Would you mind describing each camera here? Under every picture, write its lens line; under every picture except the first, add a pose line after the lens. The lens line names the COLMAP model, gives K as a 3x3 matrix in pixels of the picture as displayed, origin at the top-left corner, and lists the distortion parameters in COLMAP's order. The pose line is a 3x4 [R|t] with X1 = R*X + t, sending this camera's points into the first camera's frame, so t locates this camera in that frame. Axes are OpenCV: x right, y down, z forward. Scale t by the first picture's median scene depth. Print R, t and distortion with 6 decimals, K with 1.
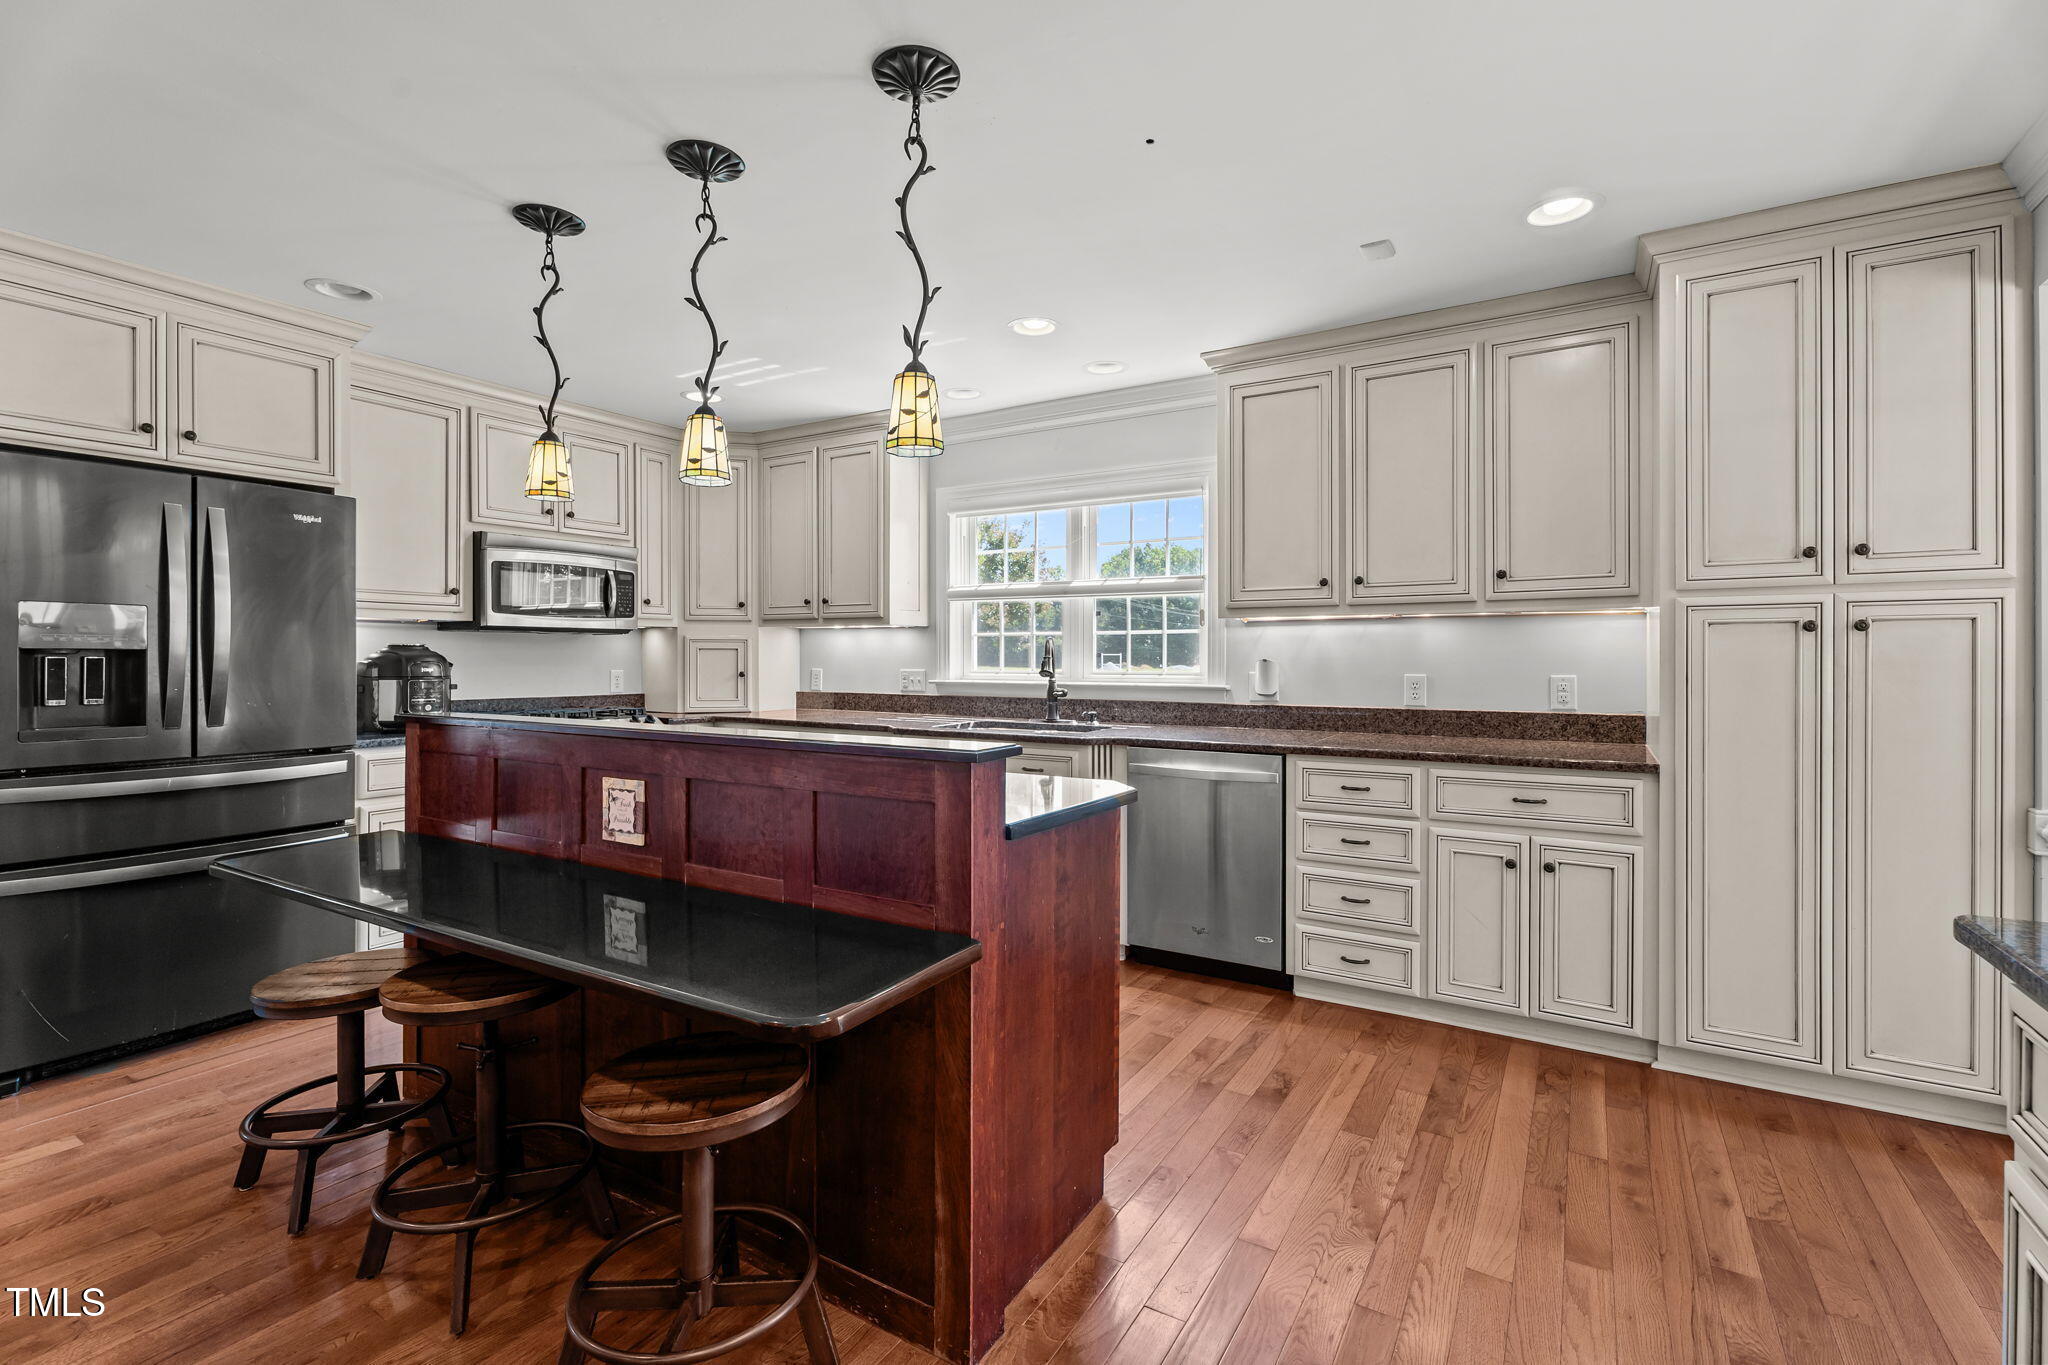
lens RADIAL K [[911.1, 0, 1031.9], [0, 911.1, 671.7], [0, 0, 1]] dist [-0.001558, -0.001297]
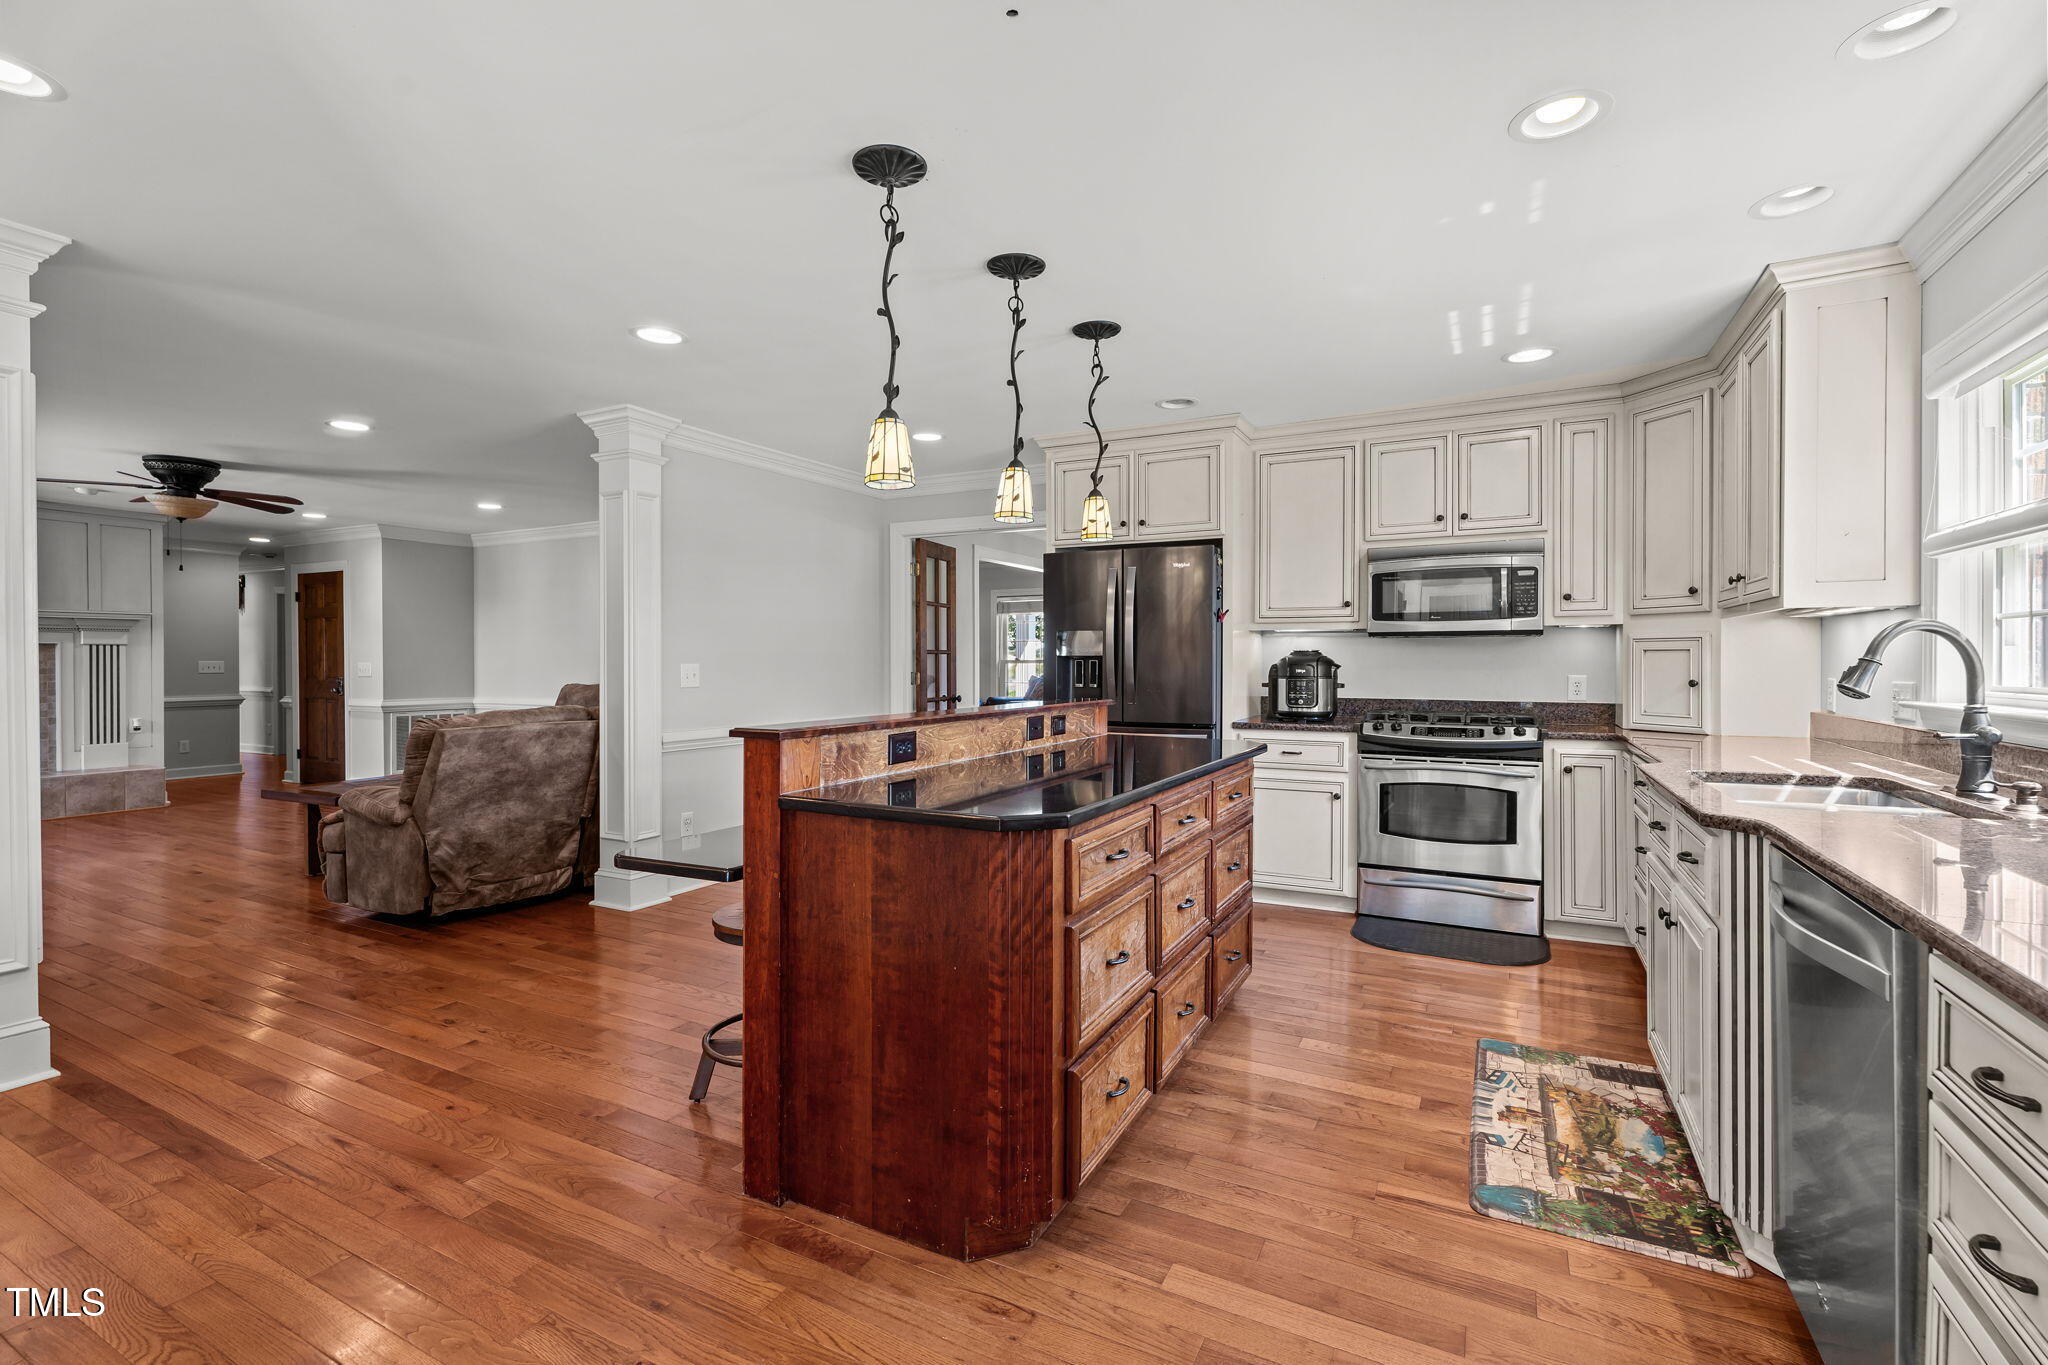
lens RADIAL K [[903.9, 0, 1018.8], [0, 903.9, 670.0], [0, 0, 1]] dist [0.000700, 0.000193]
pose [[0.055213, 0.009583, -0.998429, 0.591363], [-0.018337, 0.999795, 0.008582, -0.006868], [0.998306, 0.017835, 0.055377, 0.617145]]
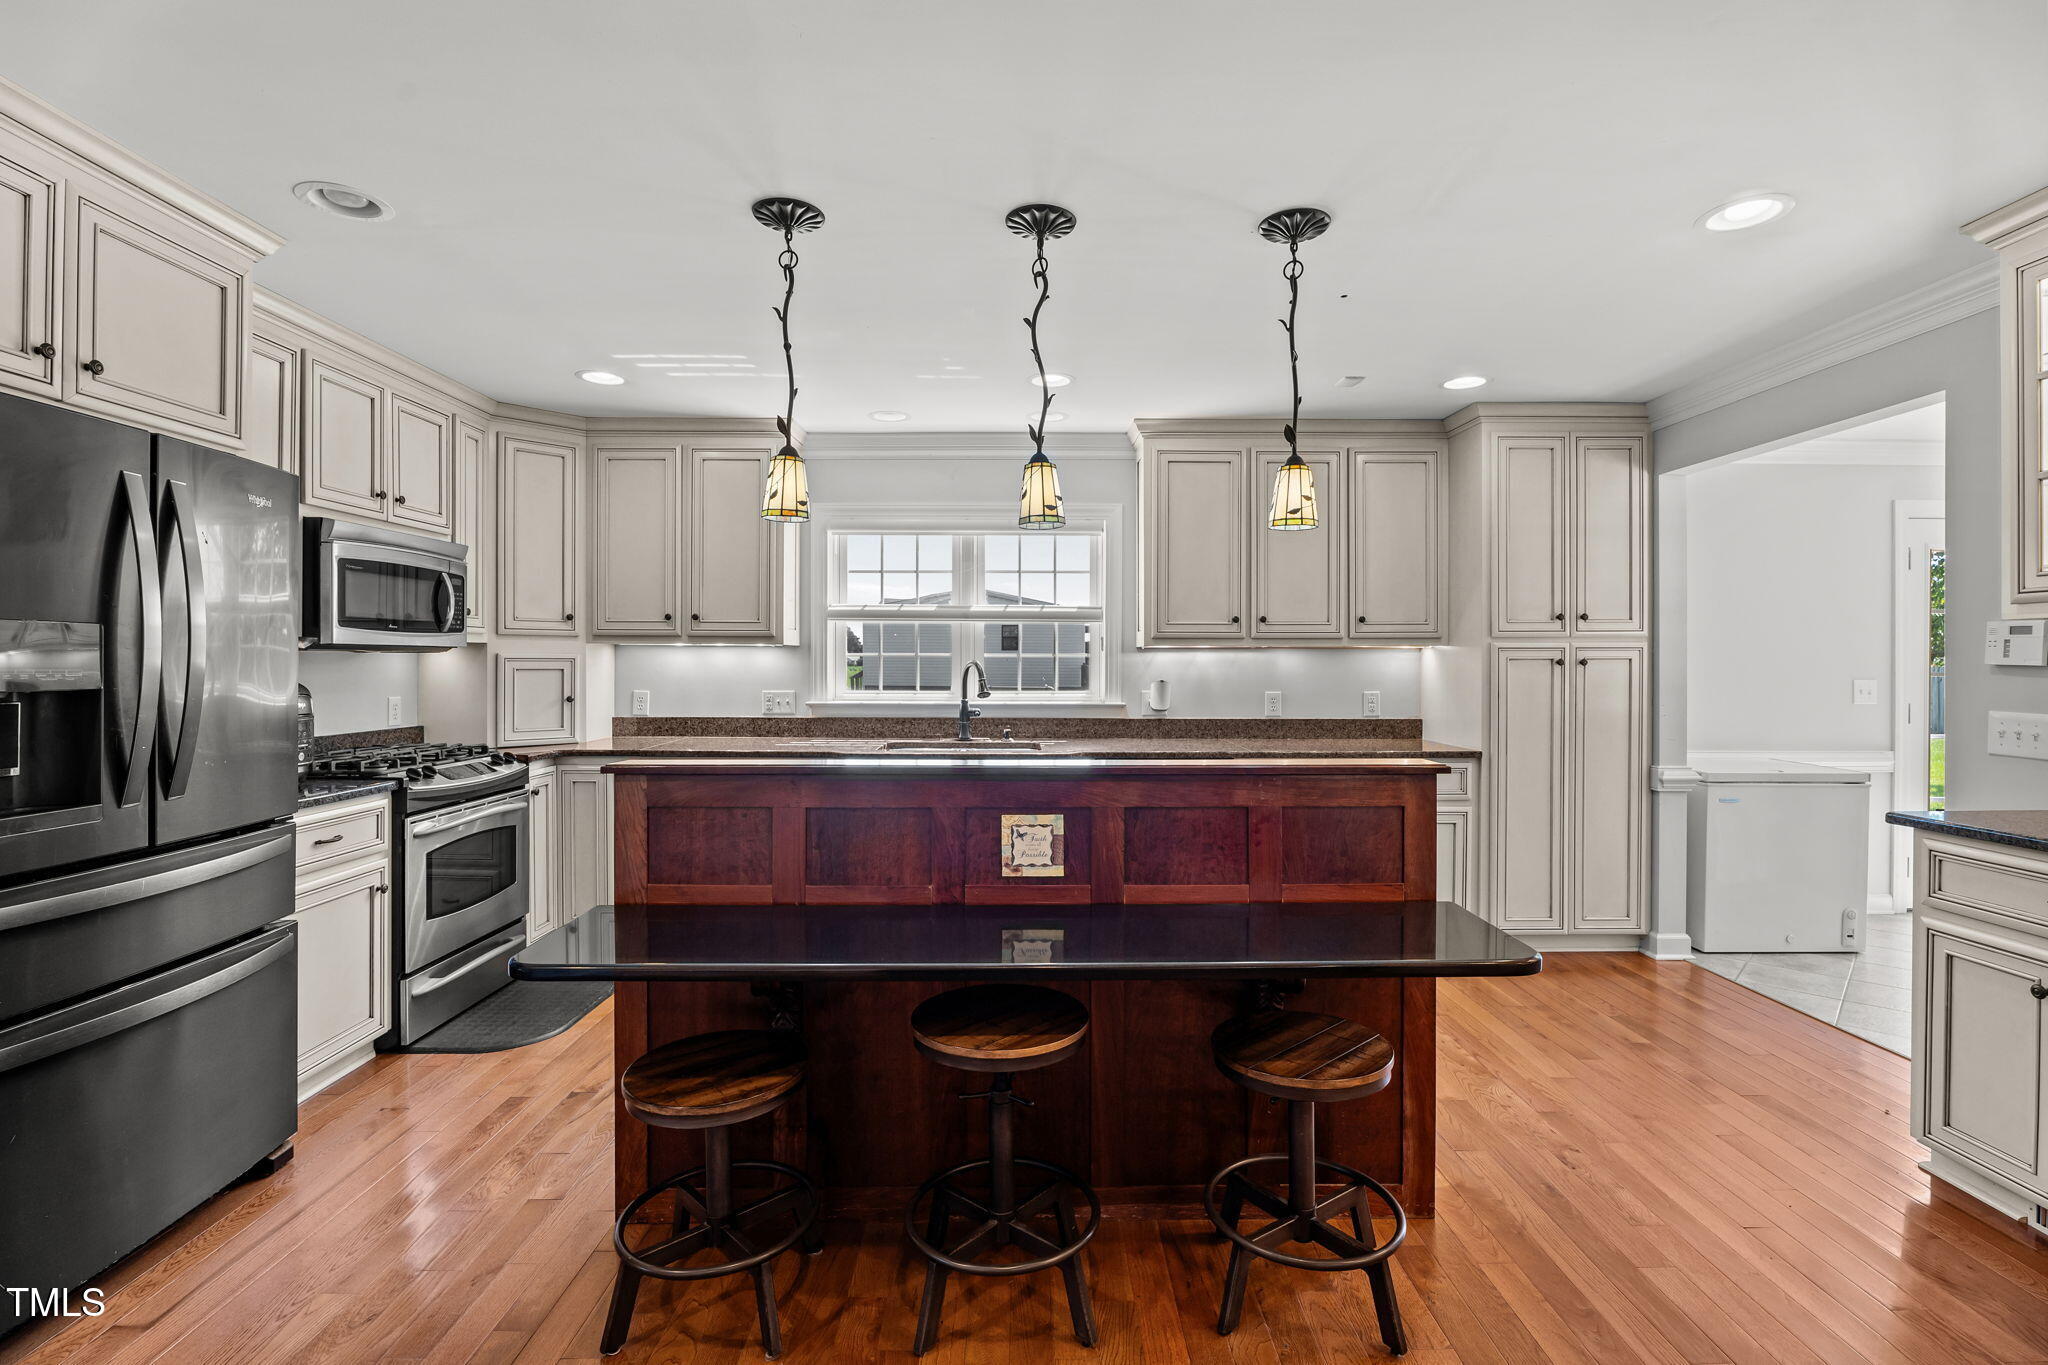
lens RADIAL K [[932.3, 0, 1030.3], [0, 932.3, 677.8], [0, 0, 1]] dist [-0.018902, -0.000161]
pose [[0.852395, -0.007569, 0.522844, -0.611877], [0.007212, 0.999970, 0.002718, -0.024881], [-0.522849, 0.001454, 0.852424, 0.060783]]
